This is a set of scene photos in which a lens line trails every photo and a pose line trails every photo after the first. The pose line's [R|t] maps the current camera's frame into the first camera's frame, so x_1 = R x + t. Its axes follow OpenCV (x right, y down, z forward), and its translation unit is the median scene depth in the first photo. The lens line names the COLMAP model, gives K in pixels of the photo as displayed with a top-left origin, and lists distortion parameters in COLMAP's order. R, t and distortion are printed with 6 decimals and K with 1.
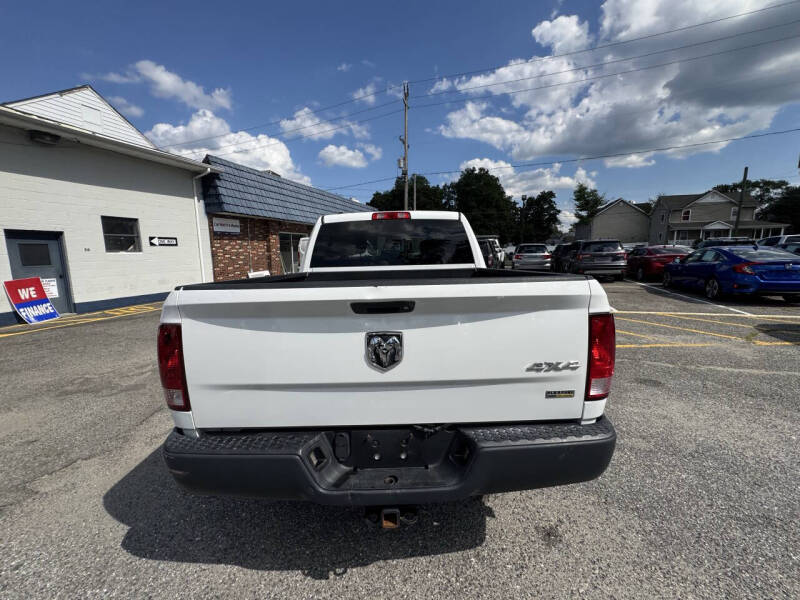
lens RADIAL K [[320.2, 0, 399.8], [0, 320.2, 299.3], [0, 0, 1]] dist [-0.001132, -0.000089]
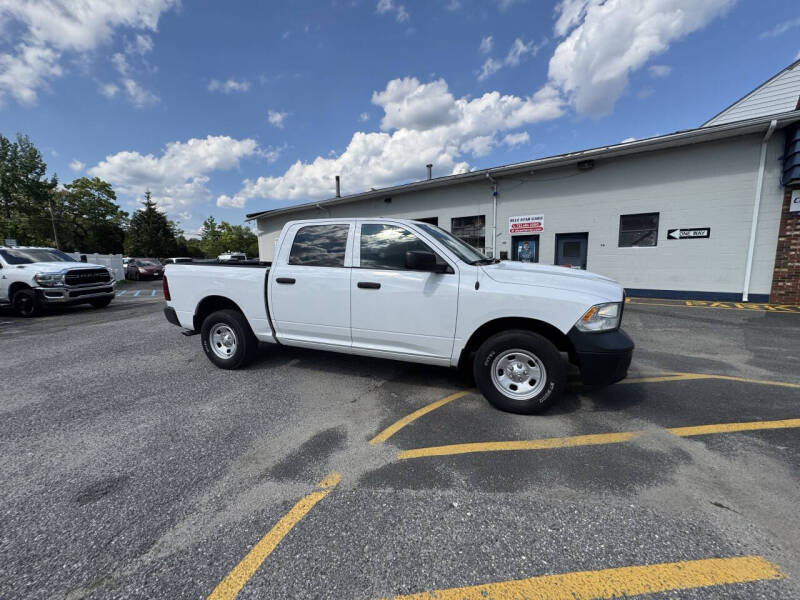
lens RADIAL K [[320.2, 0, 396.9], [0, 320.2, 301.0], [0, 0, 1]] dist [-0.001132, -0.000089]
pose [[-0.356180, 0.151493, -0.922055, 0.436014], [-0.118506, 0.971479, 0.205391, -0.098010], [0.926872, 0.182425, -0.328069, 0.657953]]
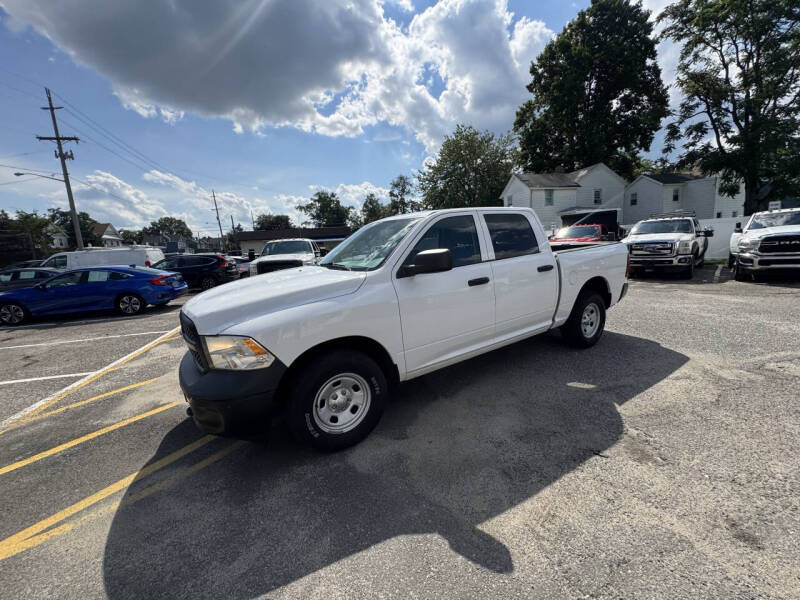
lens RADIAL K [[320.2, 0, 399.4], [0, 320.2, 297.7], [0, 0, 1]] dist [-0.001132, -0.000089]
pose [[-0.529258, -0.083064, 0.844385, -0.367192], [0.195893, 0.956345, 0.216863, -0.105670], [-0.825537, 0.280186, -0.489882, 0.747093]]
